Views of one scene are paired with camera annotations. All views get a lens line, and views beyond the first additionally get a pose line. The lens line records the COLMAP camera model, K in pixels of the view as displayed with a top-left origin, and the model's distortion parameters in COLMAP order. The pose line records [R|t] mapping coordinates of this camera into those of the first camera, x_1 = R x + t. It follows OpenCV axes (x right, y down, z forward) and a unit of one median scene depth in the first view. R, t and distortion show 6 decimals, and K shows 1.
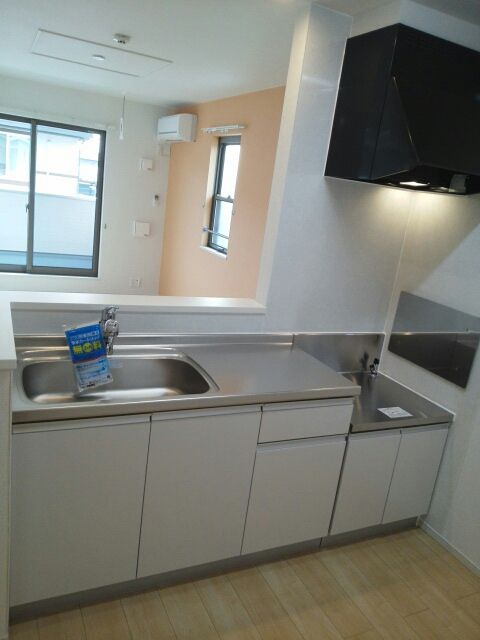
lens RADIAL K [[504.0, 0, 240.0], [0, 504.0, 320.0], [0, 0, 1]] dist [0.004423, -0.113656]
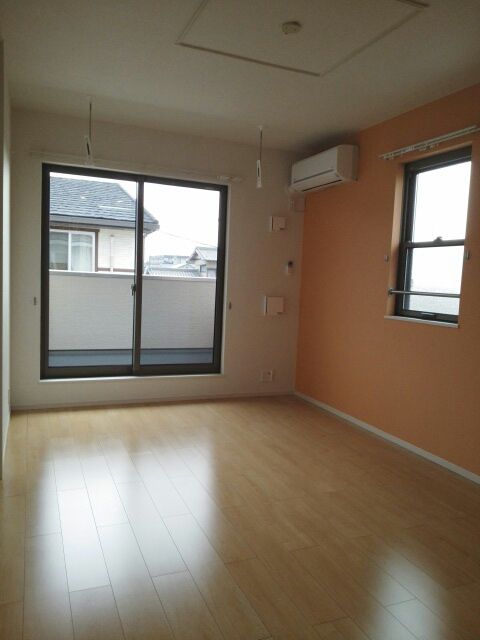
lens RADIAL K [[504.0, 0, 240.0], [0, 504.0, 320.0], [0, 0, 1]] dist [0.004423, -0.113656]
pose [[0.993571, -0.093390, -0.063994, -0.214488], [0.080418, 0.980062, -0.181690, -0.025229], [0.079686, 0.175376, 0.981271, 0.260953]]
